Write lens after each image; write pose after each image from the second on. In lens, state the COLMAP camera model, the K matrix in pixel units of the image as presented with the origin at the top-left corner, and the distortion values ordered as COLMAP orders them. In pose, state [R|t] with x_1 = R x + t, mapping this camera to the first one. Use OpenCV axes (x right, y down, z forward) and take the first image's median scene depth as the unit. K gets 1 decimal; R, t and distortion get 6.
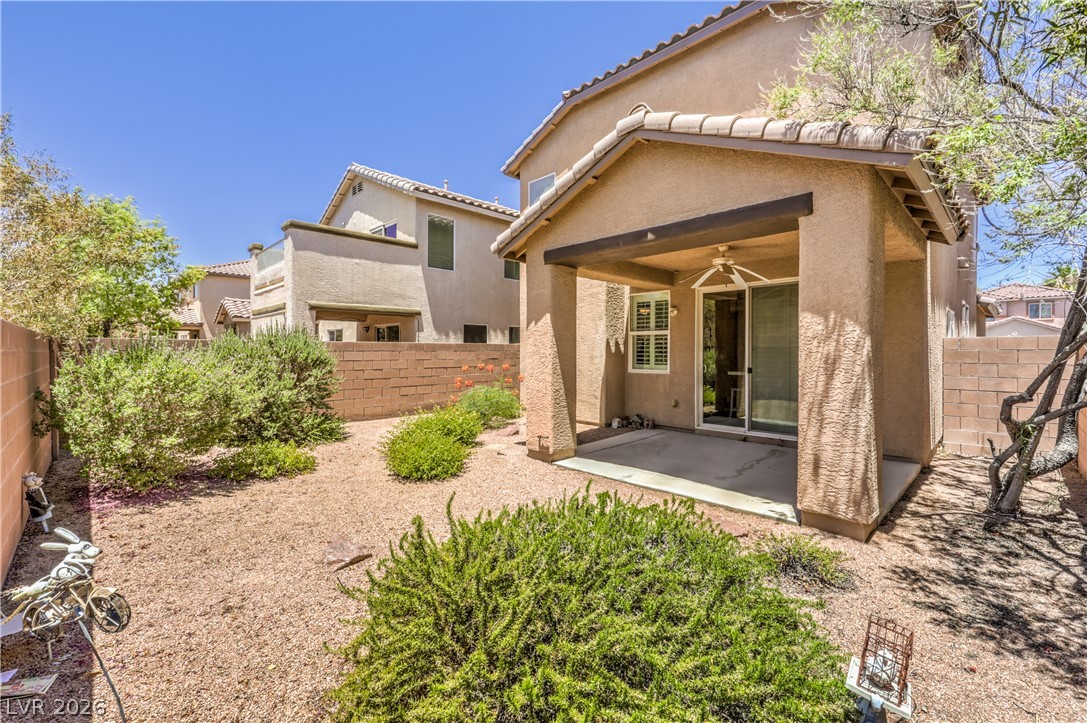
lens RADIAL K [[462.2, 0, 573.9], [0, 462.2, 343.3], [0, 0, 1]] dist [-0.000885, -0.000092]
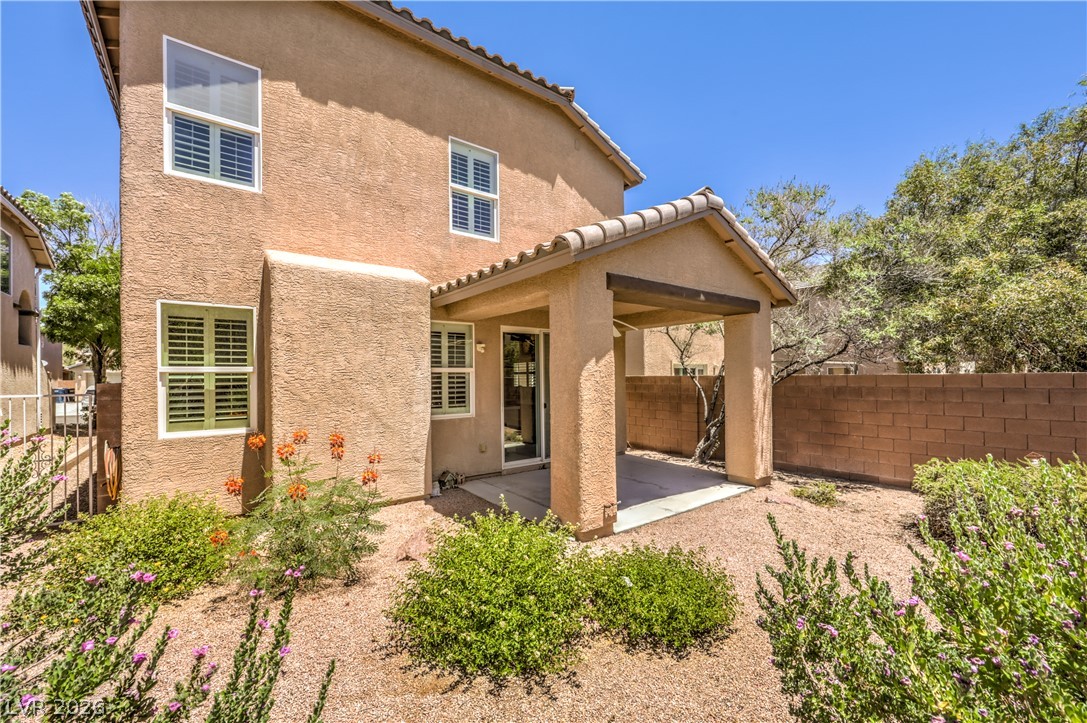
lens RADIAL K [[452.6, 0, 543.5], [0, 452.6, 361.5], [0, 0, 1]] dist [-0.000487, -0.000117]
pose [[0.148389, 0.029100, 0.988501, -0.623844], [-0.004390, 0.999577, -0.028767, -0.015281], [-0.988919, -0.000071, 0.148454, 0.720482]]
